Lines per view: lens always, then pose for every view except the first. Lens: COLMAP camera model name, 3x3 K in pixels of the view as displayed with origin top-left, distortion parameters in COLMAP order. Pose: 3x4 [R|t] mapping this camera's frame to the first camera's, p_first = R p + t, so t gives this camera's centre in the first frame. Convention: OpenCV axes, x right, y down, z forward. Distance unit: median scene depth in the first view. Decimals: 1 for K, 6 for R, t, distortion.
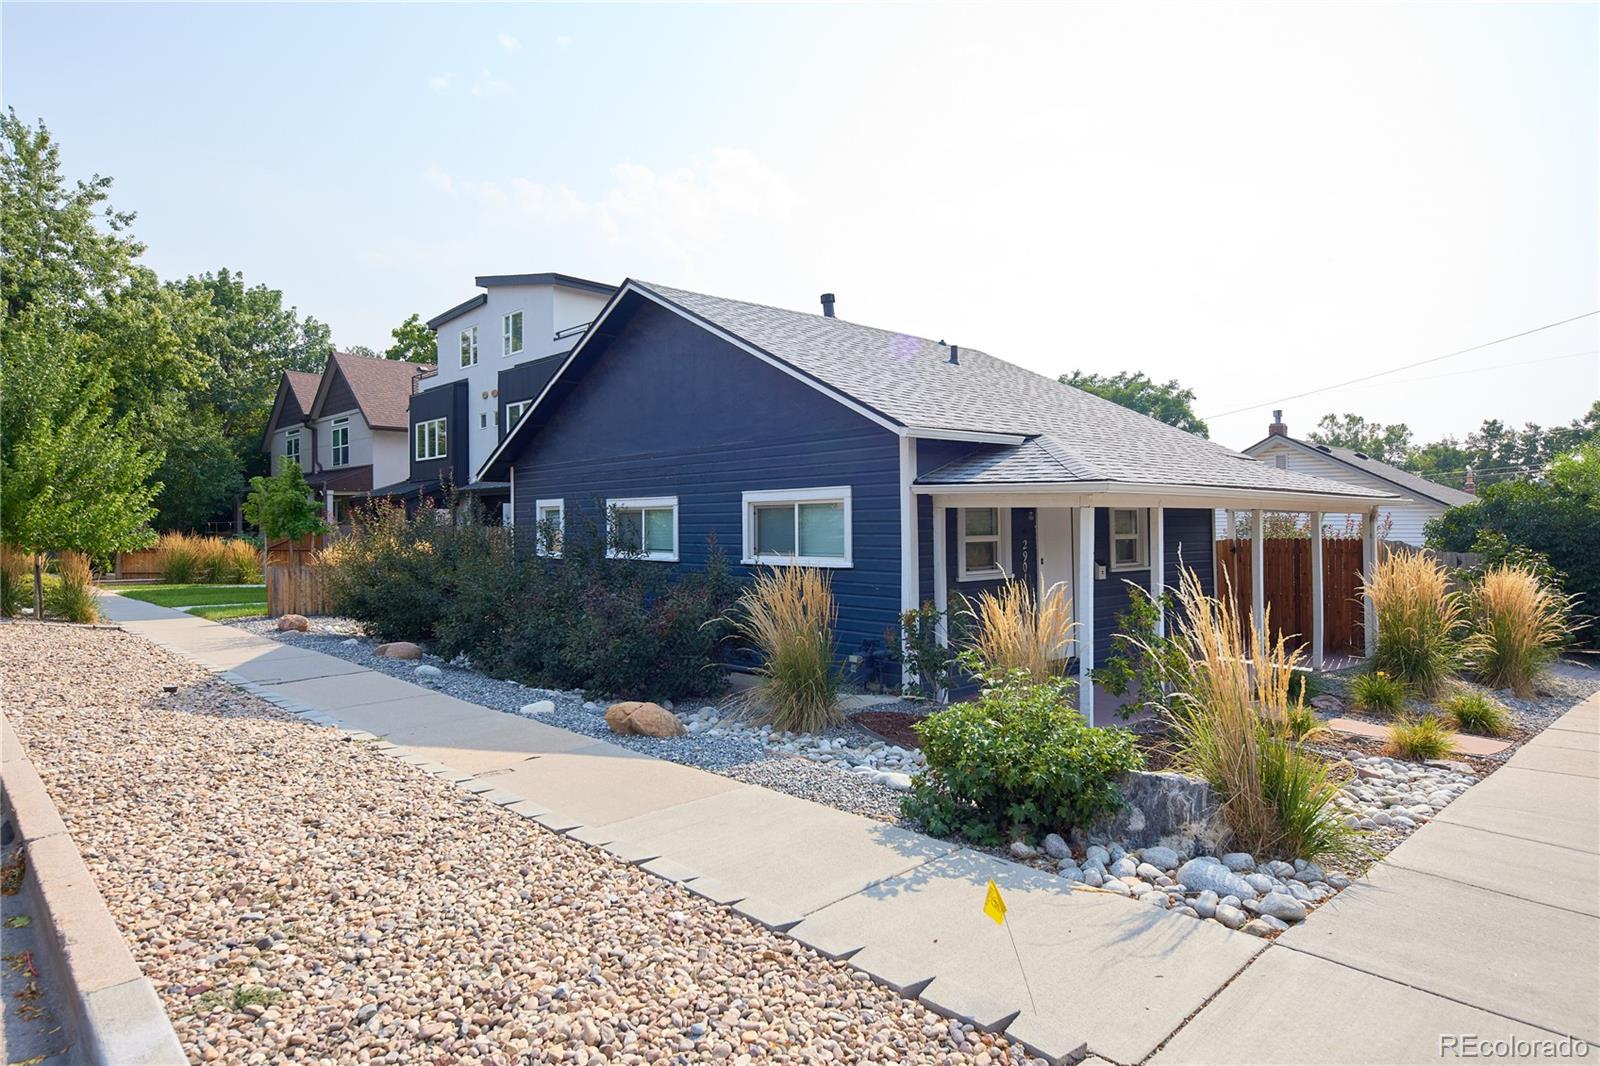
lens RADIAL K [[916.5, 0, 763.6], [0, 916.5, 523.6], [0, 0, 1]] dist [0.015261, 0.000561]
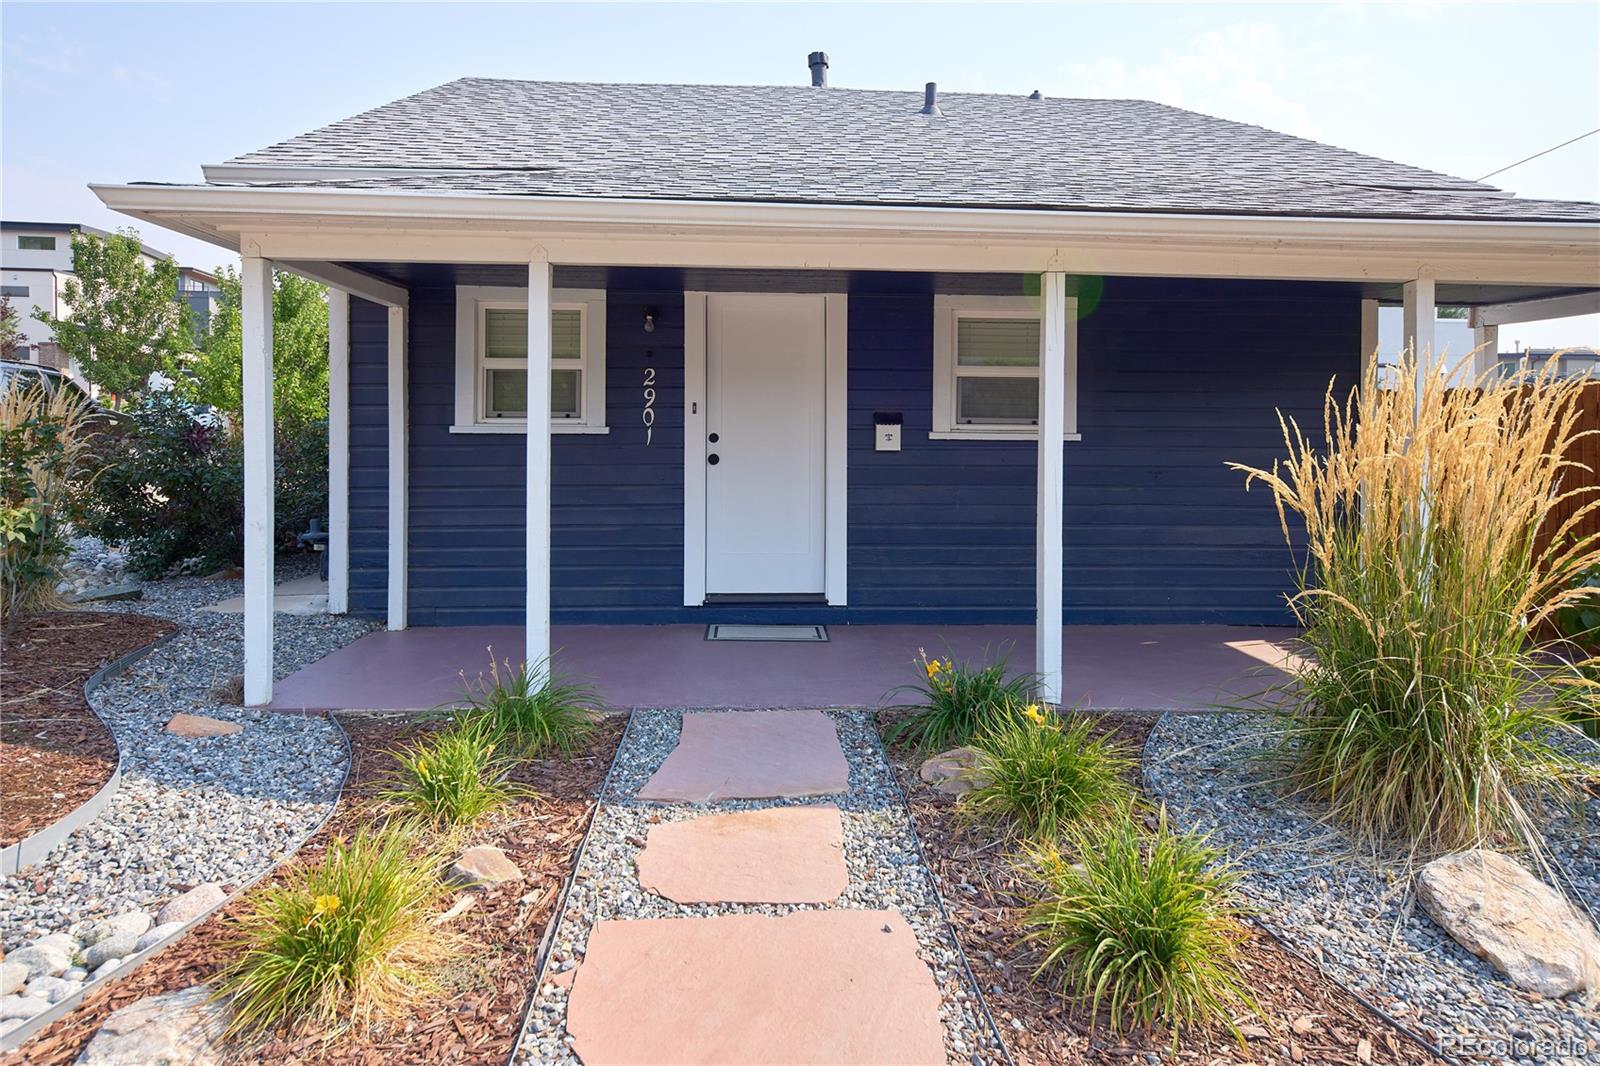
lens RADIAL K [[928.0, 0, 780.1], [0, 928.0, 456.9], [0, 0, 1]] dist [0.004025, -0.000267]
pose [[0.785238, 0.021767, -0.618811, 0.534659], [-0.011771, 0.999726, 0.020230, 0.045161], [0.619082, -0.008602, 0.785280, 0.461563]]
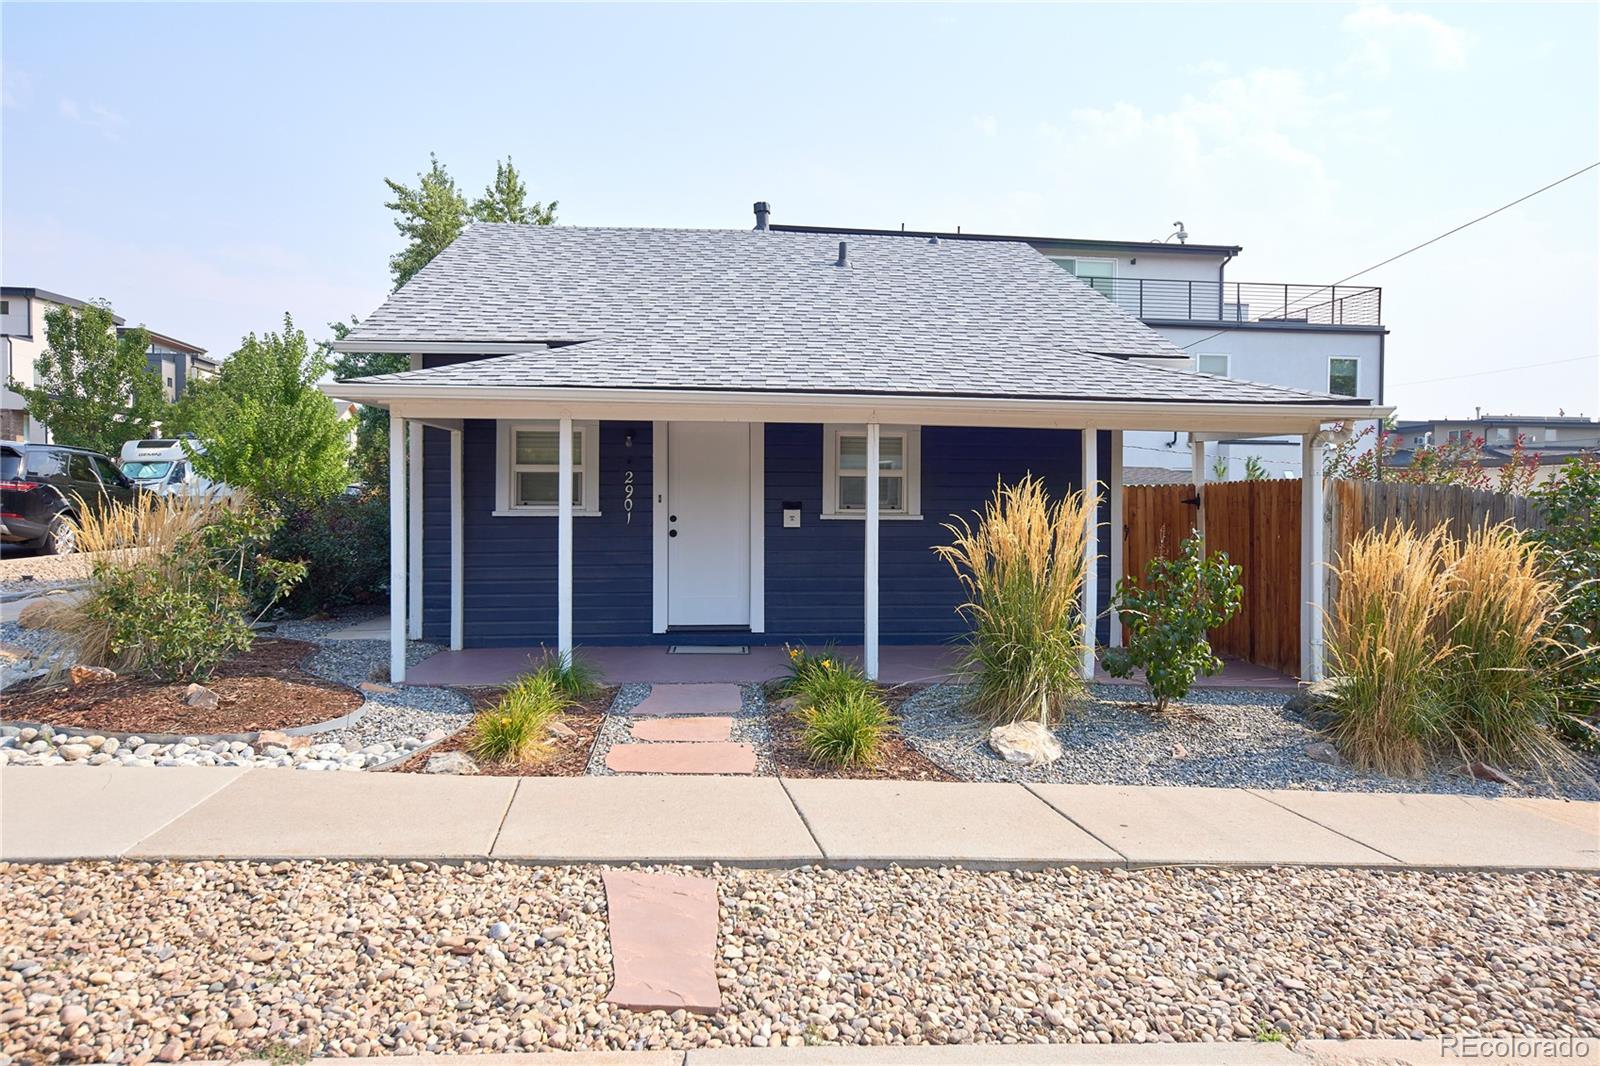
lens RADIAL K [[997.6, 0, 800.4], [0, 997.6, 515.7], [0, 0, 1]] dist [0.007994, 0.002249]
pose [[0.810688, 0.016915, -0.585234, 0.713388], [-0.010383, 0.999841, 0.014515, 0.032398], [0.585387, -0.005690, 0.810734, 0.278927]]
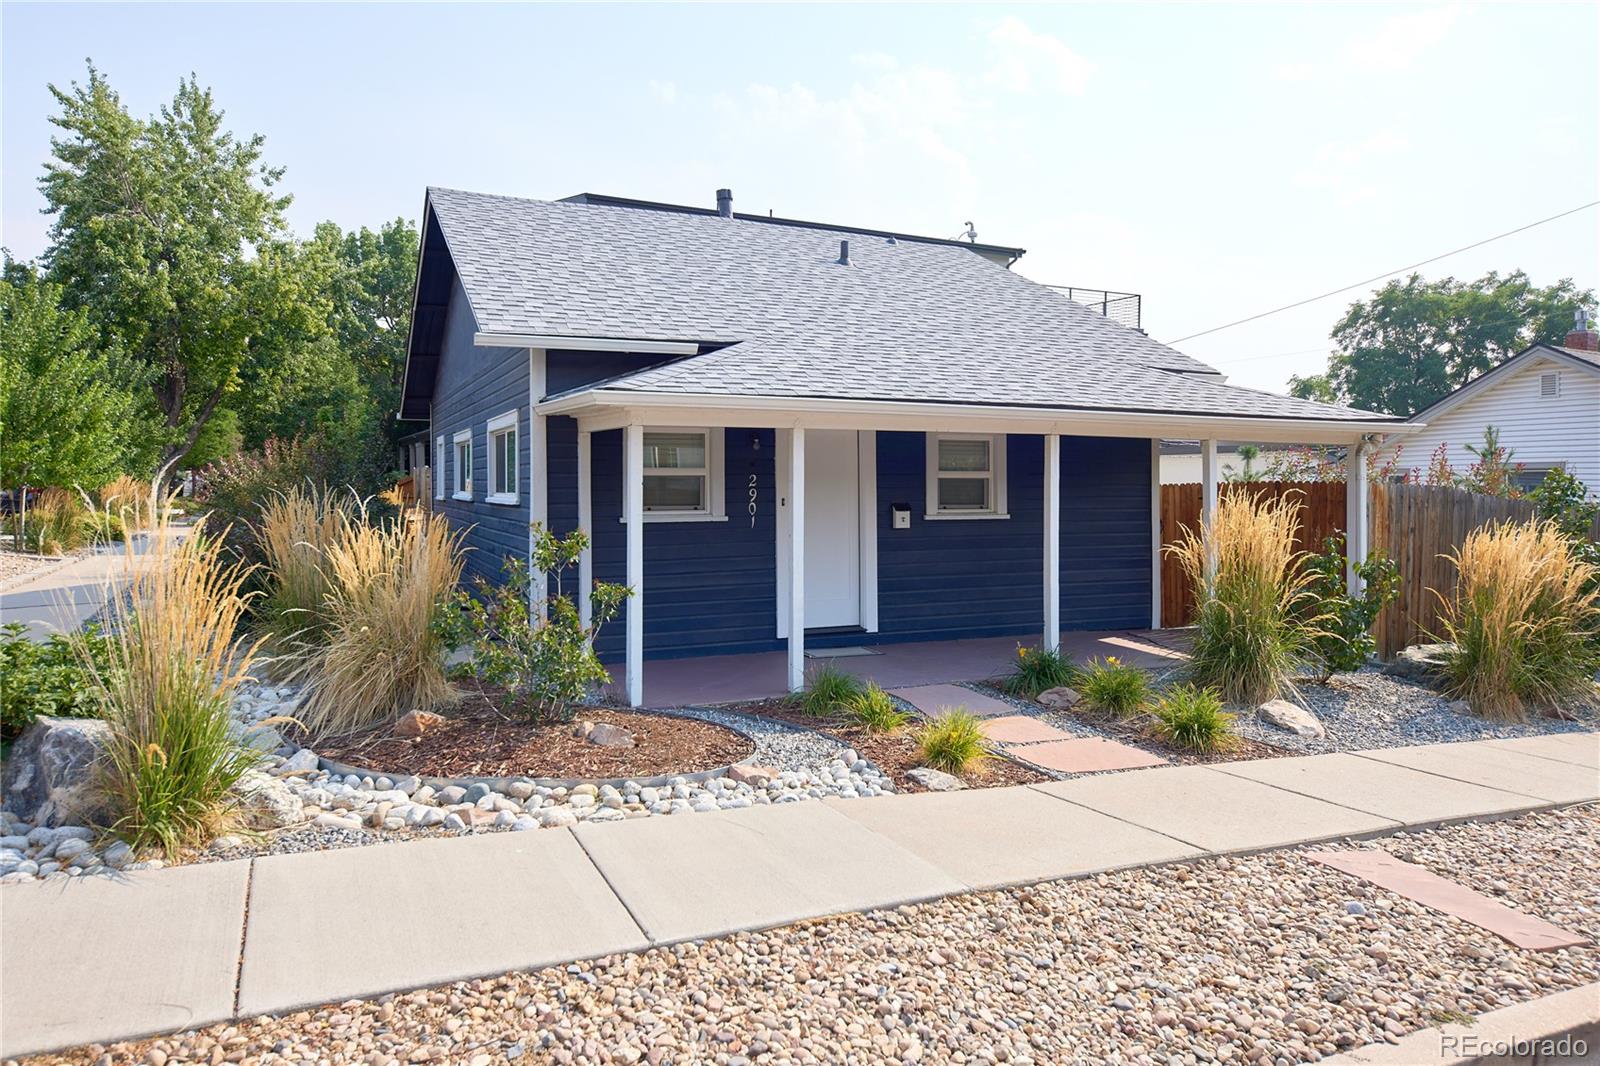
lens RADIAL K [[1048.7, 0, 779.9], [0, 1048.7, 495.0], [0, 0, 1]] dist [-0.004712, 0.039524]
pose [[0.954329, 0.009890, -0.298594, 0.444580], [-0.005784, 0.999876, 0.014632, 0.016627], [0.298702, -0.012236, 0.954268, 0.099606]]
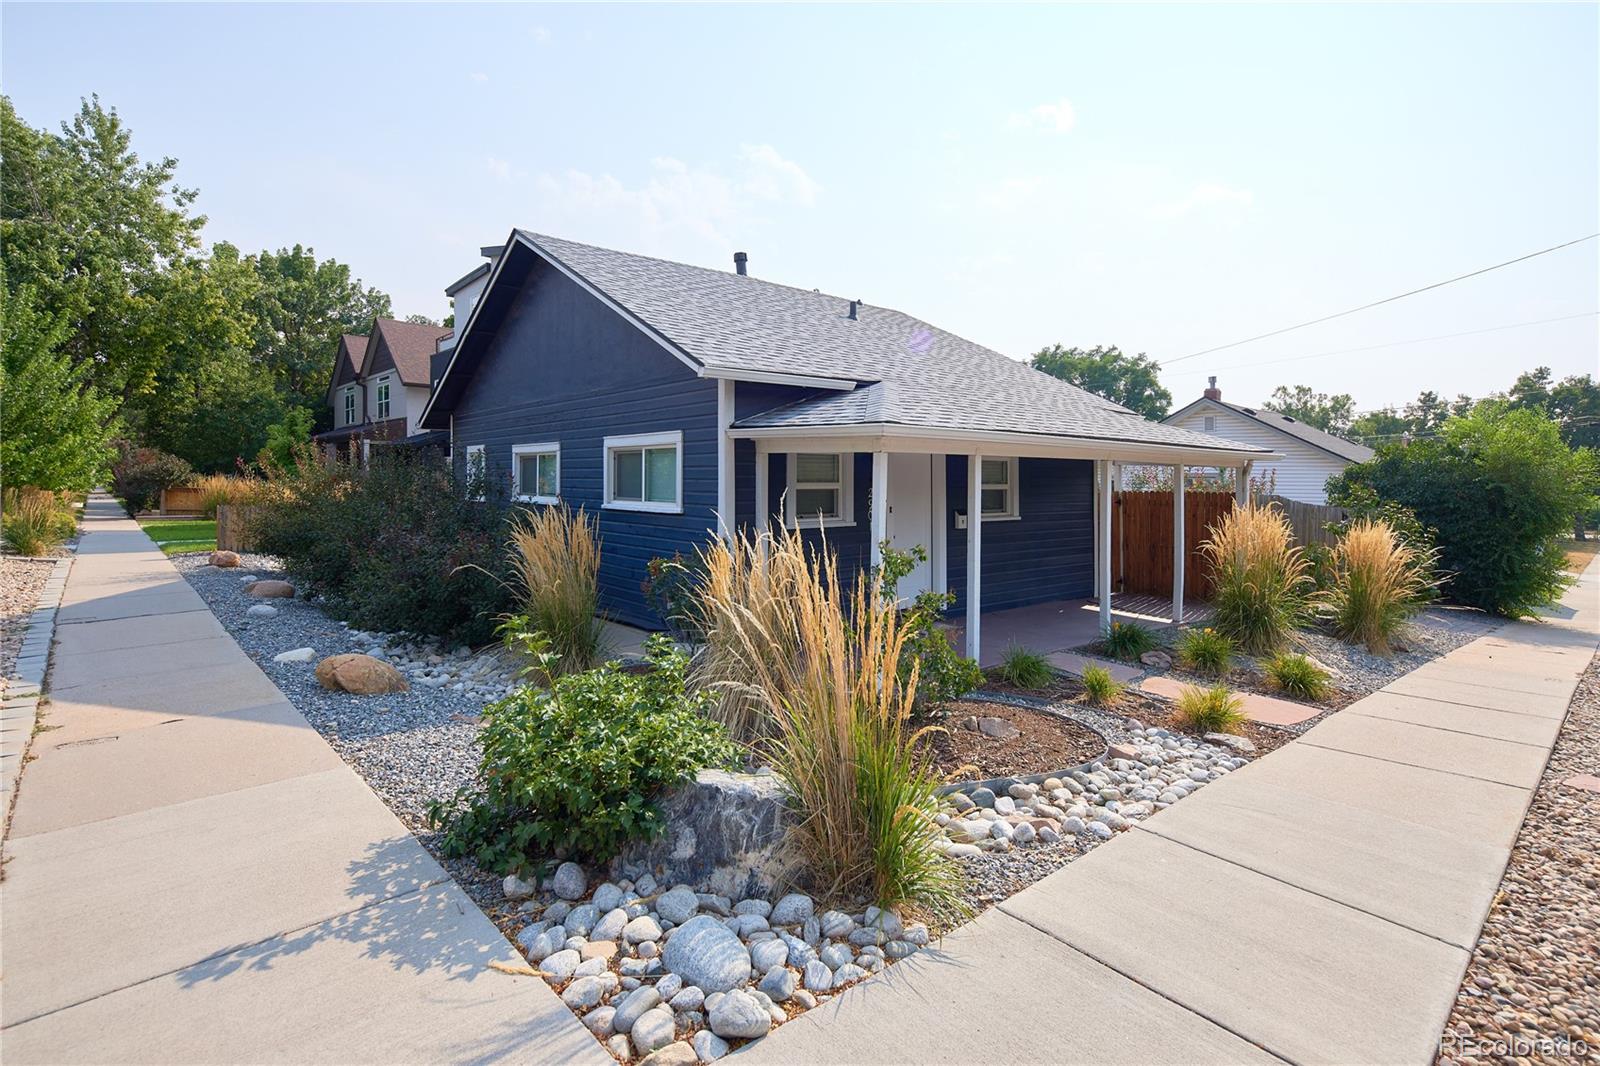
lens RADIAL K [[776.1, 0, 796.3], [0, 776.1, 486.9], [0, 0, 1]] dist [0.013634, -0.000333]
pose [[0.999695, 0.013385, -0.020771, 0.169096], [-0.013101, 0.999820, 0.013725, 0.004553], [0.020951, -0.013449, 0.999690, 0.118869]]
